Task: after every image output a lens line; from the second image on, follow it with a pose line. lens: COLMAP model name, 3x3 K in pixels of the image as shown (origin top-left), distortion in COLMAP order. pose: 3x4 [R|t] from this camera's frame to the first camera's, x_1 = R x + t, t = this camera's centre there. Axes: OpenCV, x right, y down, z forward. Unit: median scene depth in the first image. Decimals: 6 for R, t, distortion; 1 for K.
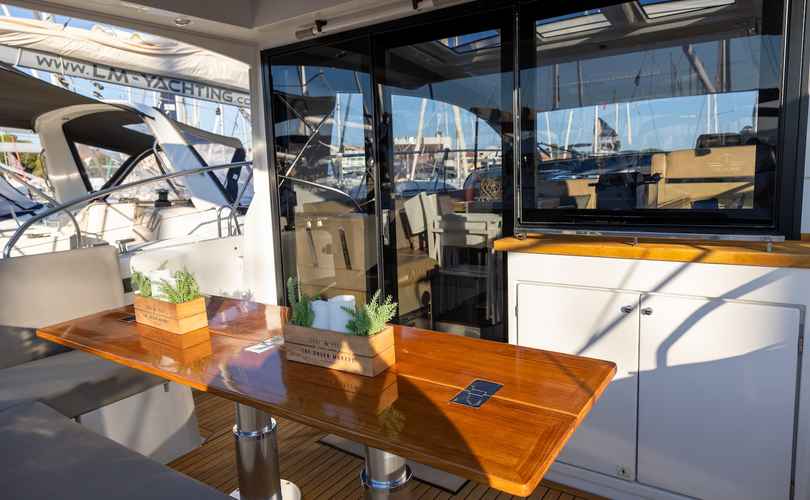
lens RADIAL K [[542.3, 0, 406.5], [0, 542.3, 252.8], [0, 0, 1]] dist [0.004484, 0.001637]
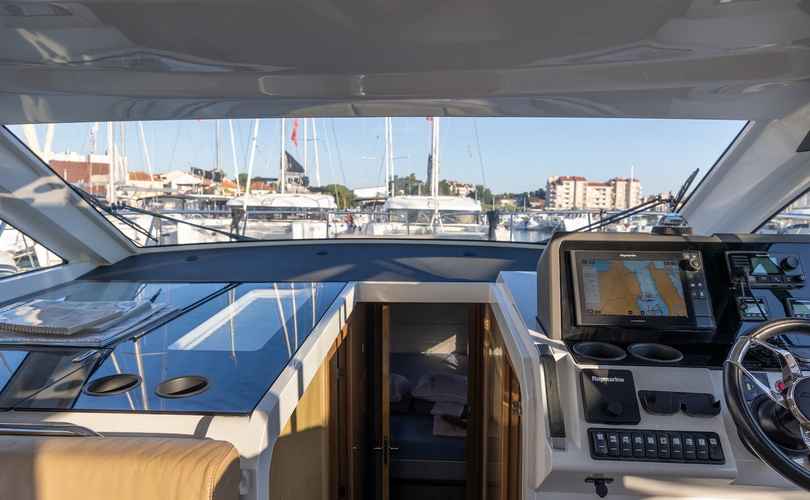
lens RADIAL K [[542.3, 0, 402.2], [0, 542.3, 244.9], [0, 0, 1]] dist [0.004484, 0.001637]
pose [[0.855872, 0.006473, 0.517147, 0.420774], [0.028255, 0.997843, -0.059253, -0.256627], [-0.516416, 0.065325, 0.853843, 1.064851]]
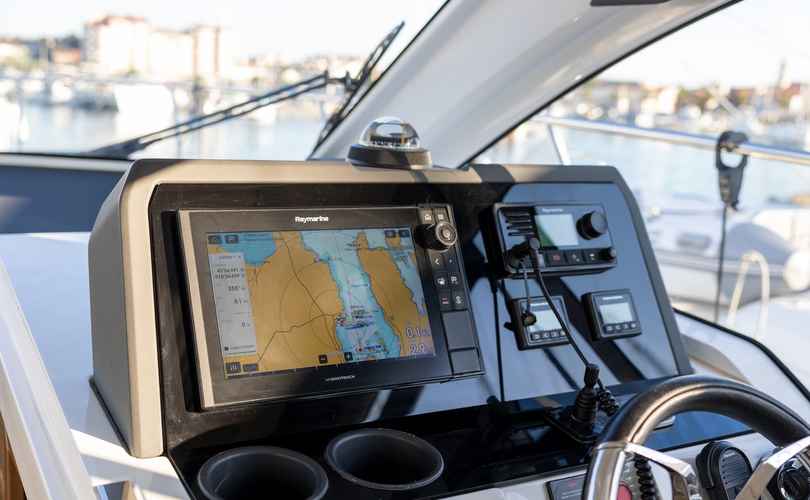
lens RADIAL K [[889.4, 0, 408.9], [0, 889.4, 233.0], [0, 0, 1]] dist [-0.007431, 0.000000]
pose [[0.406728, -0.088328, 0.909269, 1.813151], [0.041556, 0.996073, 0.078171, -0.600279], [-0.912604, 0.005991, 0.408802, 2.527111]]
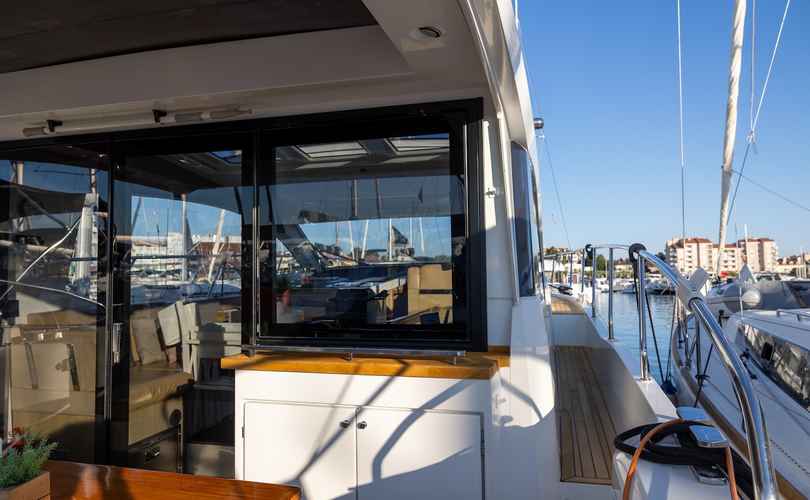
lens RADIAL K [[542.3, 0, 405.0], [0, 542.3, 253.0], [0, 0, 1]] dist [0.004484, 0.001637]
pose [[0.940209, 0.034254, 0.338872, 0.085231], [0.028564, 0.983496, -0.178663, -0.015399], [-0.339399, 0.177660, 0.923713, -0.025828]]
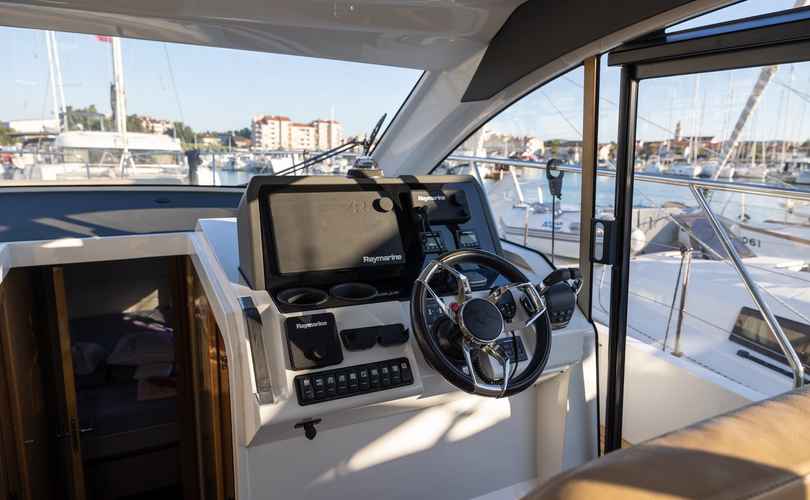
lens RADIAL K [[542.3, 0, 407.5], [0, 542.3, 246.8], [0, 0, 1]] dist [0.004484, 0.001637]
pose [[0.475600, -0.109537, 0.872815, 0.705529], [0.078569, 0.993541, 0.081876, -0.305363], [-0.876146, 0.029636, 0.481134, 1.206493]]
